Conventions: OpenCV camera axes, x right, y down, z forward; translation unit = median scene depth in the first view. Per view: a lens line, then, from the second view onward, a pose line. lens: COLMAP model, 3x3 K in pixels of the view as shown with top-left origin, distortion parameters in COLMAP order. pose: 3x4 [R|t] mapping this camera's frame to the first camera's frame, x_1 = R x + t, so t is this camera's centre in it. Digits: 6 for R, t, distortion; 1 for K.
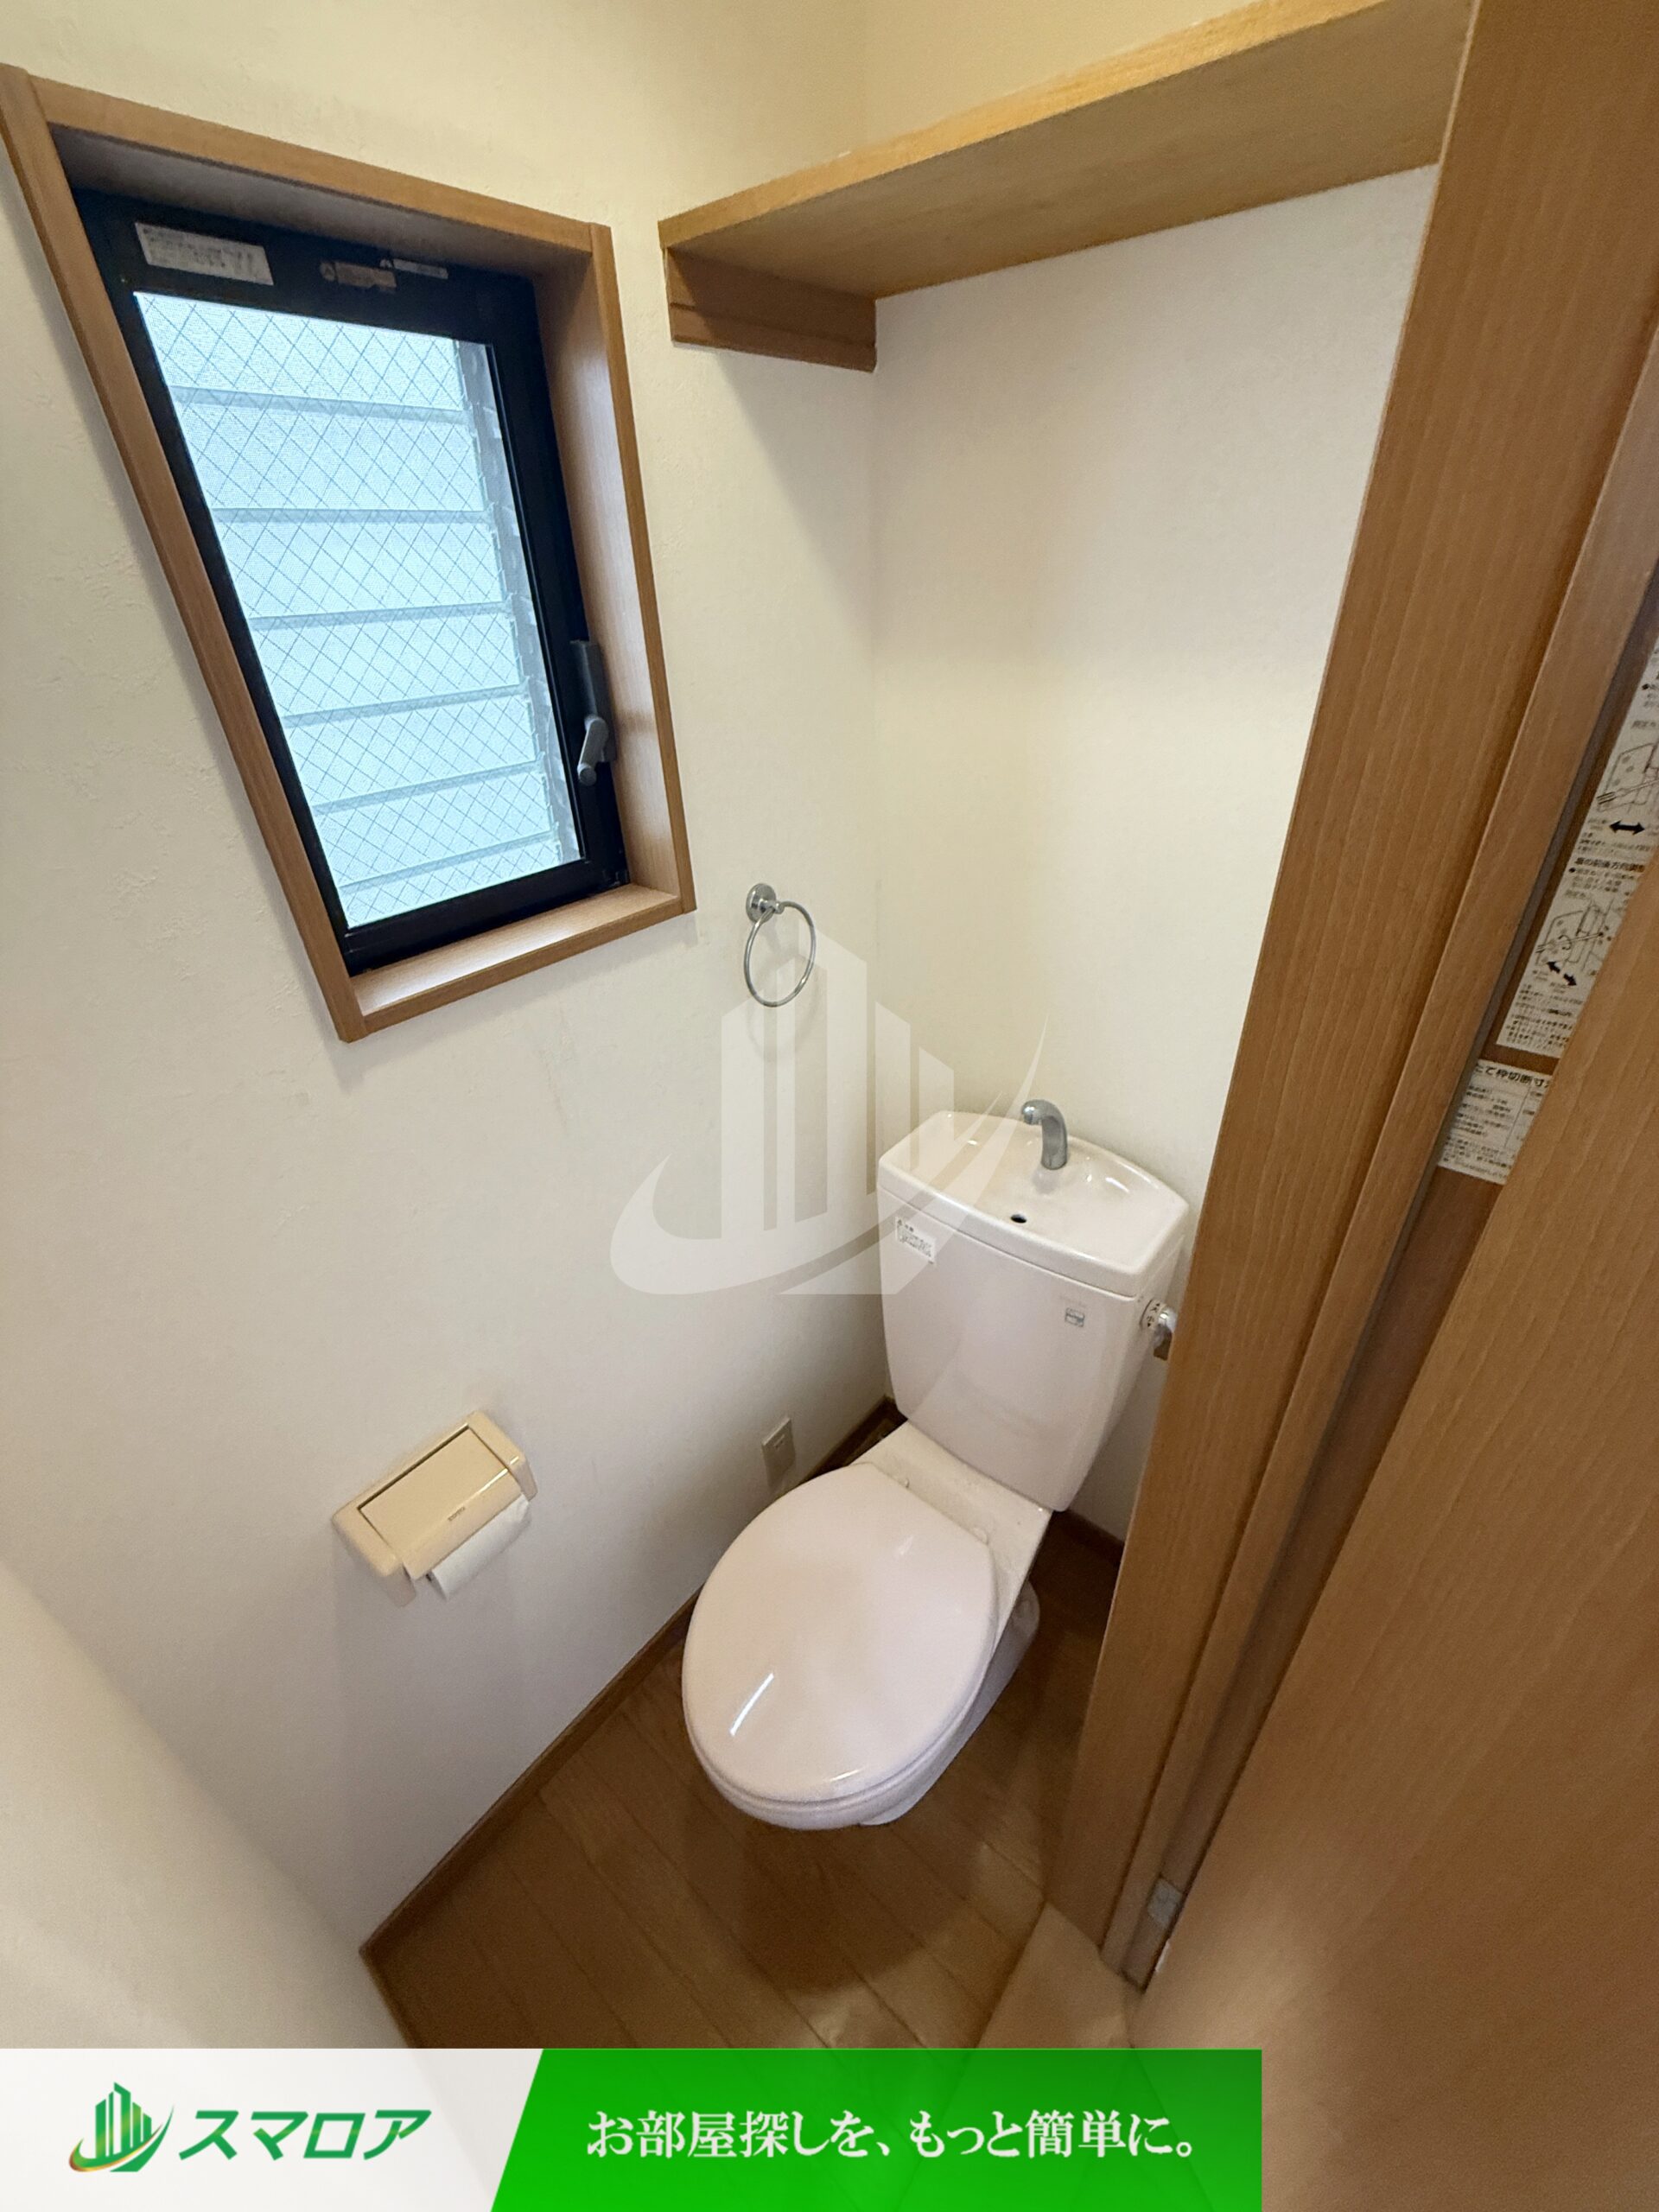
lens RADIAL K [[899.6, 0, 829.5], [0, 899.6, 1106.0], [0, 0, 1]] dist [0.013838, -0.000216]
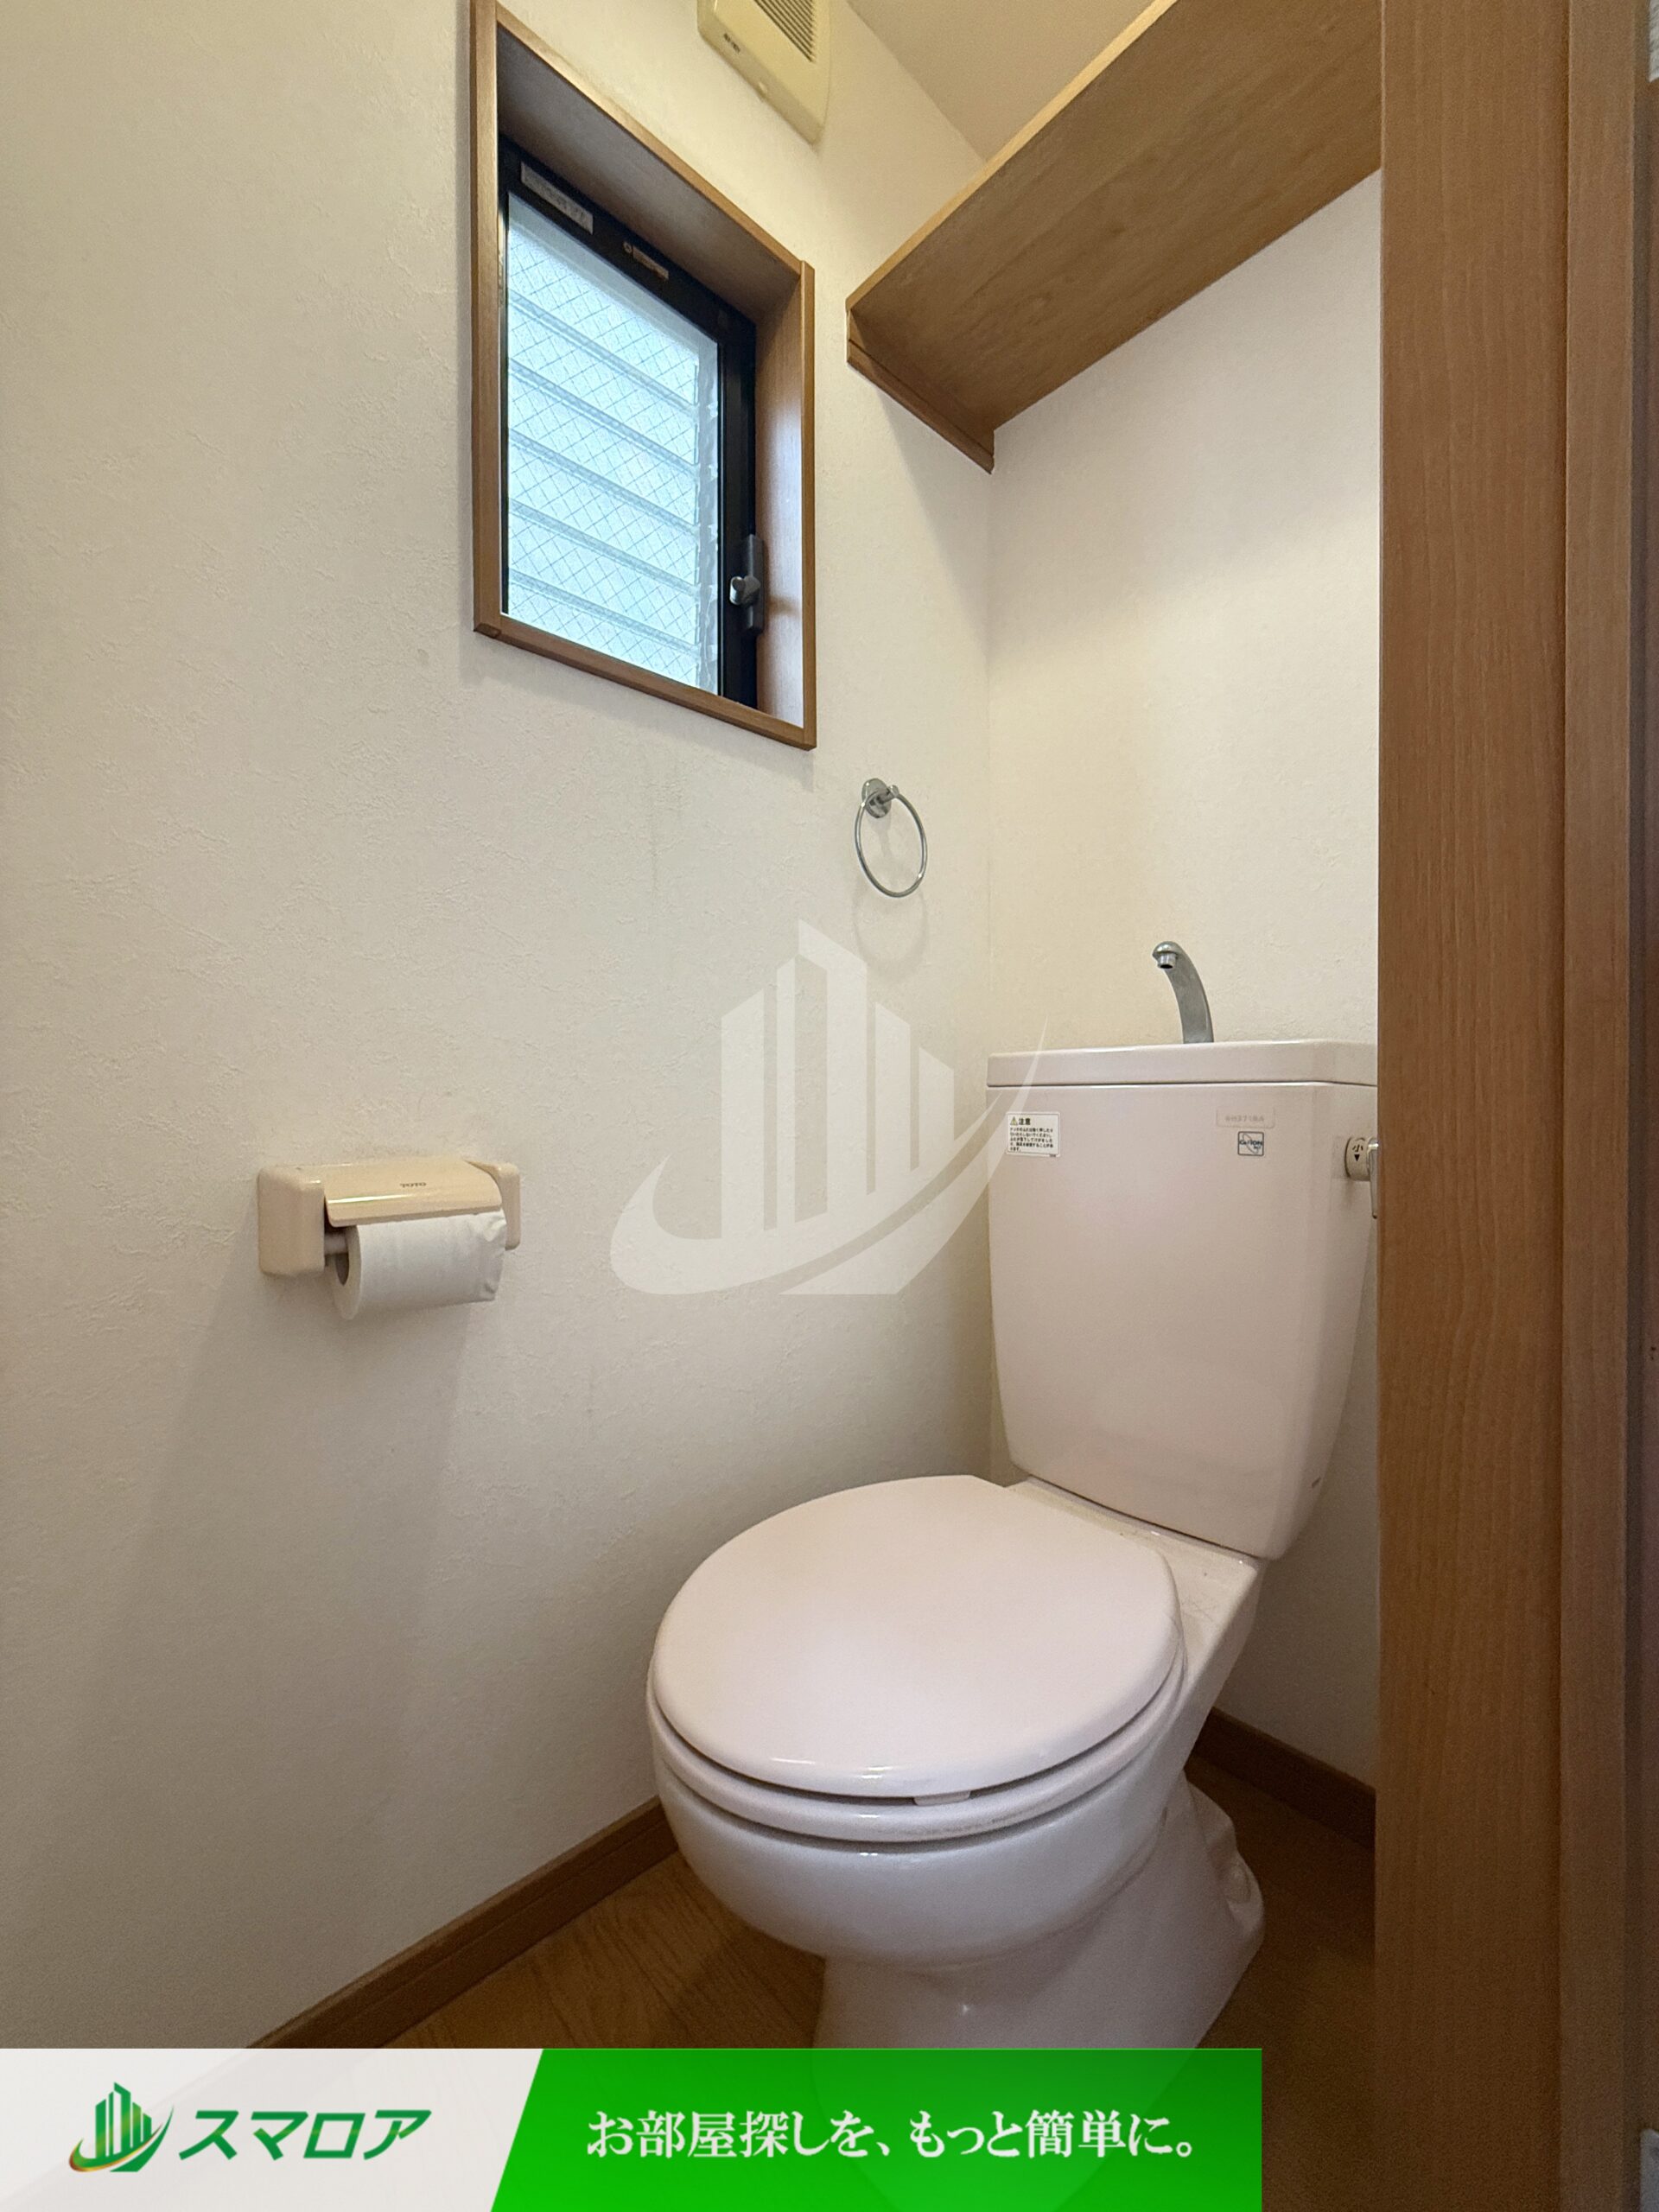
lens RADIAL K [[873.6, 0, 829.5], [0, 873.6, 1106.0], [0, 0, 1]] dist [-0.000034, -0.000509]
pose [[0.989741, 0.041222, -0.136795, 0.025943], [-0.105727, 0.855309, -0.507217, 0.701234], [0.096093, 0.516476, 0.850893, 0.375779]]
